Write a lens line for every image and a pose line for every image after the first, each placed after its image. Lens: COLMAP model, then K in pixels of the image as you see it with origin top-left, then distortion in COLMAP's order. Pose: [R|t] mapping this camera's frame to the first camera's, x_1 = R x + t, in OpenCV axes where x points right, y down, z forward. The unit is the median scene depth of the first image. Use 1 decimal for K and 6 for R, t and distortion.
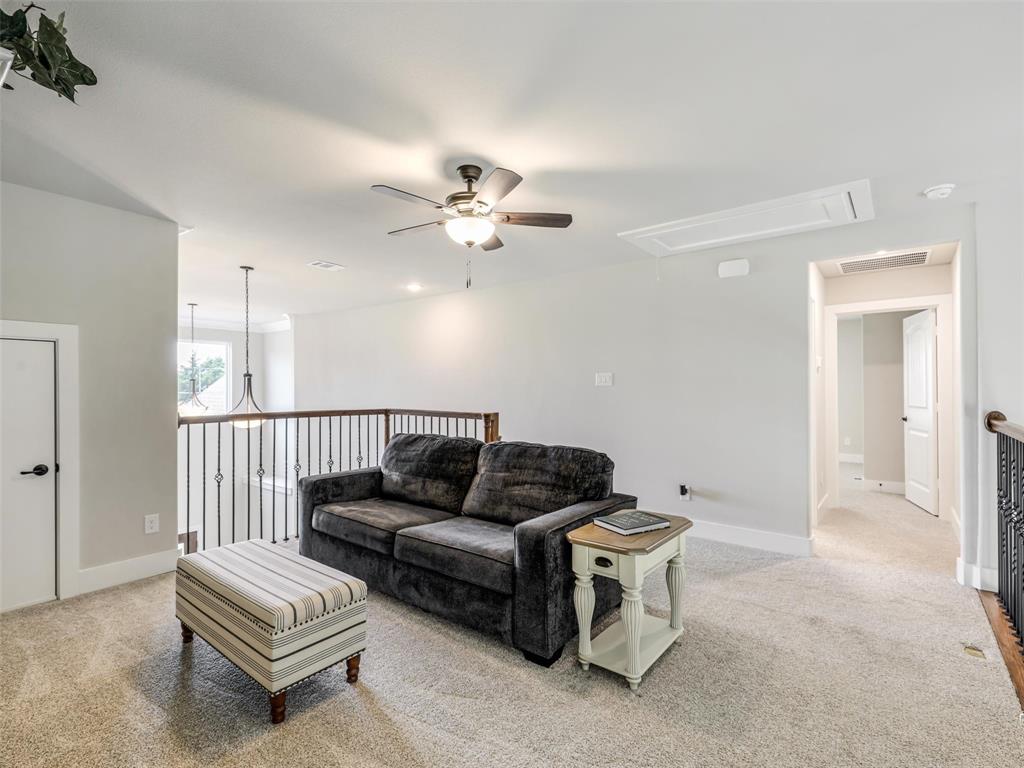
lens RADIAL K [[512.9, 0, 513.8], [0, 512.9, 388.1], [0, 0, 1]] dist [0.004418, -0.000086]
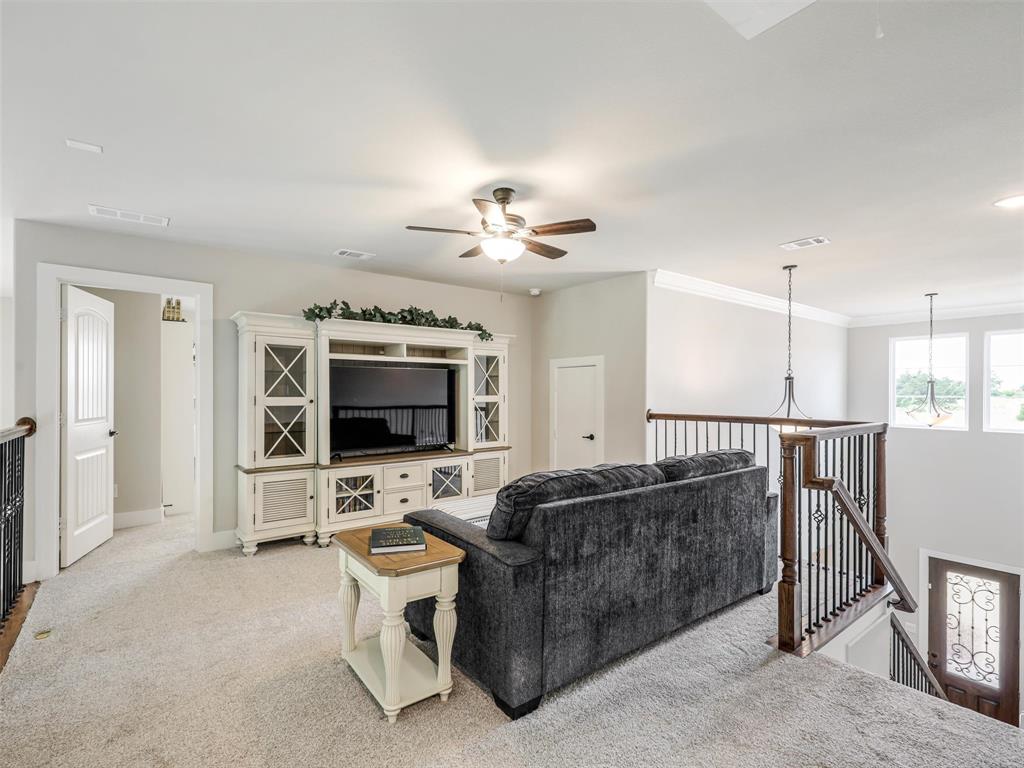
lens RADIAL K [[512.9, 0, 513.8], [0, 512.9, 388.1], [0, 0, 1]] dist [0.004418, -0.000086]
pose [[-0.275877, -0.004002, -0.961185, 0.868555], [0.006605, 0.999960, -0.006059, -0.004926], [0.961170, -0.008020, -0.275839, 1.188048]]
